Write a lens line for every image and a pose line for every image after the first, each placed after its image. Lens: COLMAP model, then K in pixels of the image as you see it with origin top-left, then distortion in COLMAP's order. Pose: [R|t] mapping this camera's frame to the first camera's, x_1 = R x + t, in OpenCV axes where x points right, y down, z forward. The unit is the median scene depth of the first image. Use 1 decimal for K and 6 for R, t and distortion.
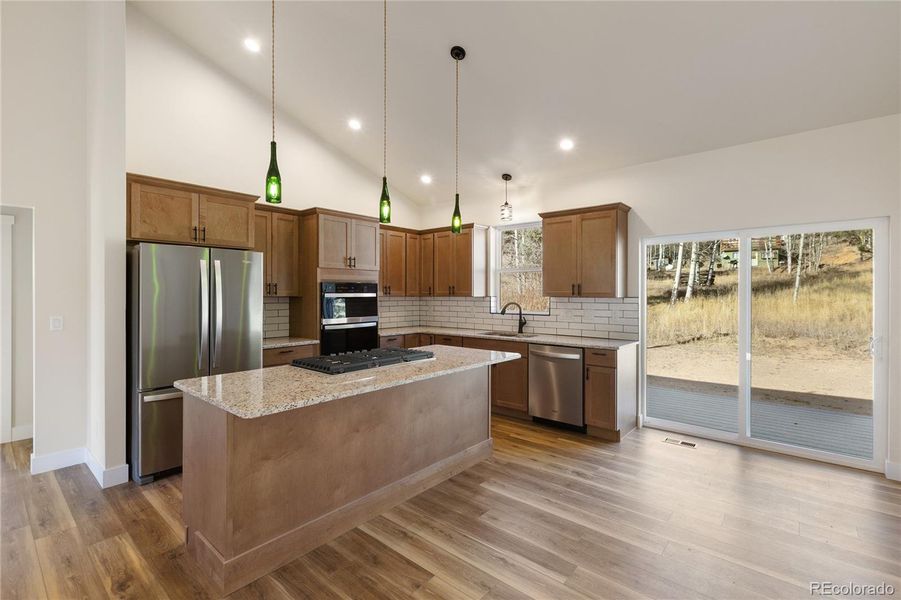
lens RADIAL K [[409.1, 0, 450.9], [0, 409.1, 298.0], [0, 0, 1]] dist [0.004053, -0.000010]
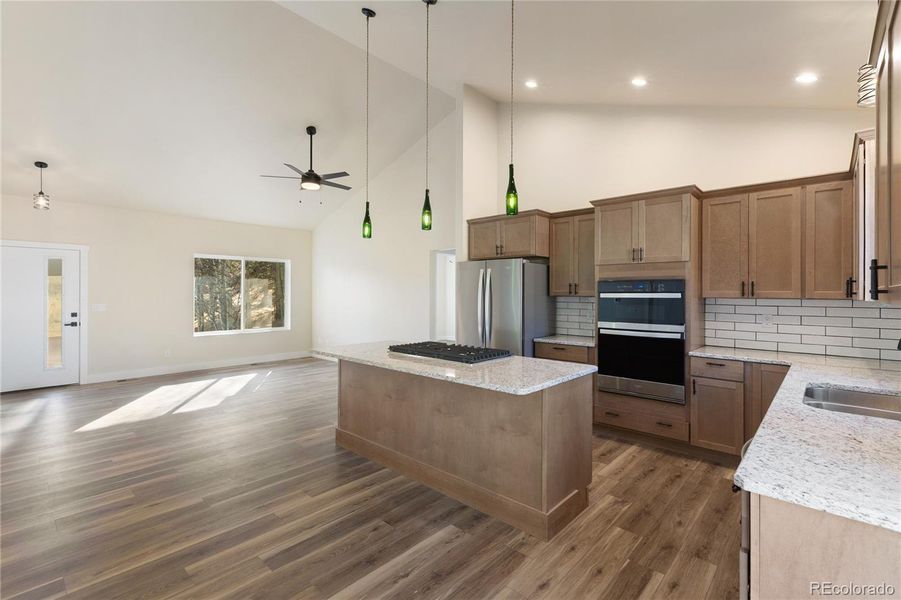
lens RADIAL K [[409.1, 0, 447.4], [0, 409.1, 297.4], [0, 0, 1]] dist [0.004053, -0.000010]
pose [[-0.038432, 0.008645, -0.999224, 0.669860], [-0.015827, 0.999832, 0.009259, -0.005821], [0.999136, 0.016170, -0.038288, 0.766770]]
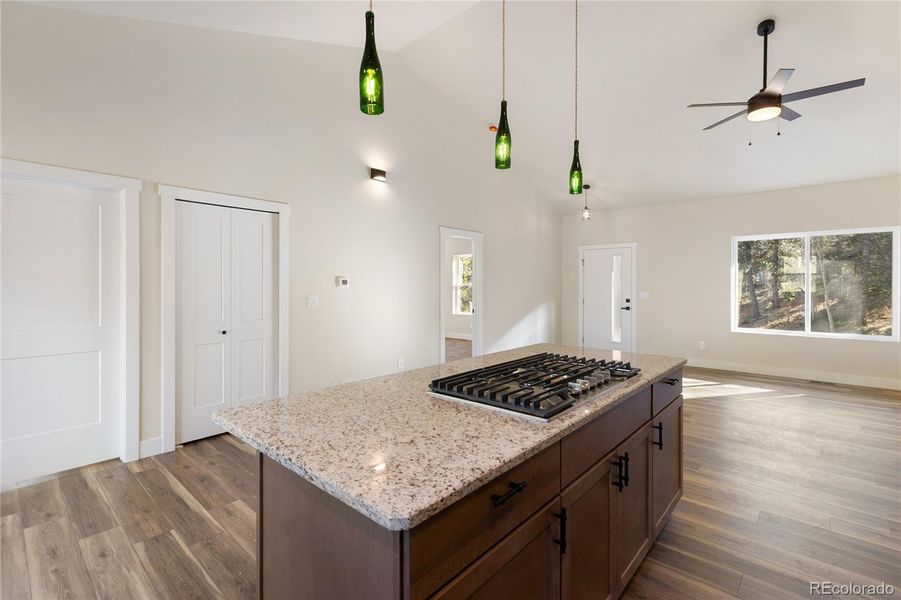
lens RADIAL K [[409.1, 0, 463.8], [0, 409.1, 284.2], [0, 0, 1]] dist [0.004053, -0.000010]
pose [[-0.999999, -0.001501, 0.000255, -0.087075], [-0.001498, 0.999945, 0.010401, 0.003067], [-0.000270, 0.010401, -0.999946, 1.175955]]
